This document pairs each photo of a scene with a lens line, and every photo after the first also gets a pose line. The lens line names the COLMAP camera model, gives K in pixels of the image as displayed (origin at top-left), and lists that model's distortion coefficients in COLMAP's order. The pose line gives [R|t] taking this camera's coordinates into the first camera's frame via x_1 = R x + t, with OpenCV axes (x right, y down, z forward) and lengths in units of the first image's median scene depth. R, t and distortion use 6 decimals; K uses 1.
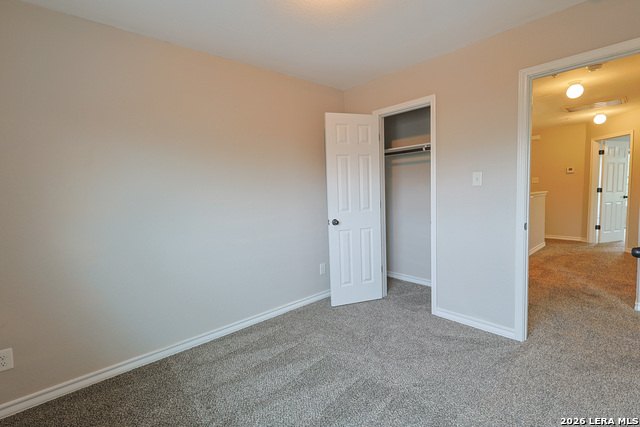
lens RADIAL K [[292.9, 0, 321.0], [0, 292.9, 212.1], [0, 0, 1]] dist [0.001436, -0.000150]
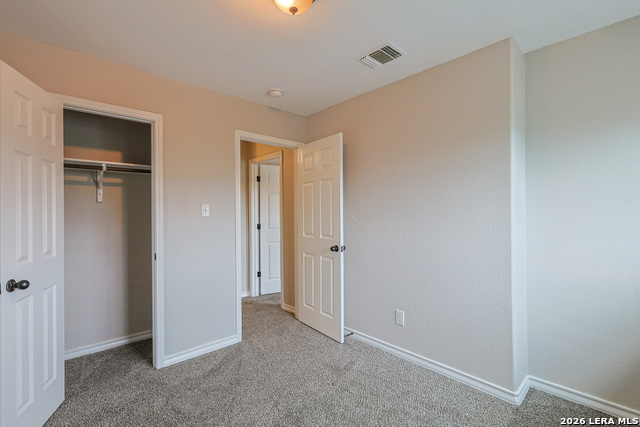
lens RADIAL K [[292.9, 0, 321.0], [0, 292.9, 212.1], [0, 0, 1]] dist [0.001436, -0.000150]
pose [[-0.017388, 0.035960, 0.999202, -0.440224], [0.085566, 0.995740, -0.034347, -0.026216], [-0.996181, 0.084901, -0.020391, 0.473992]]
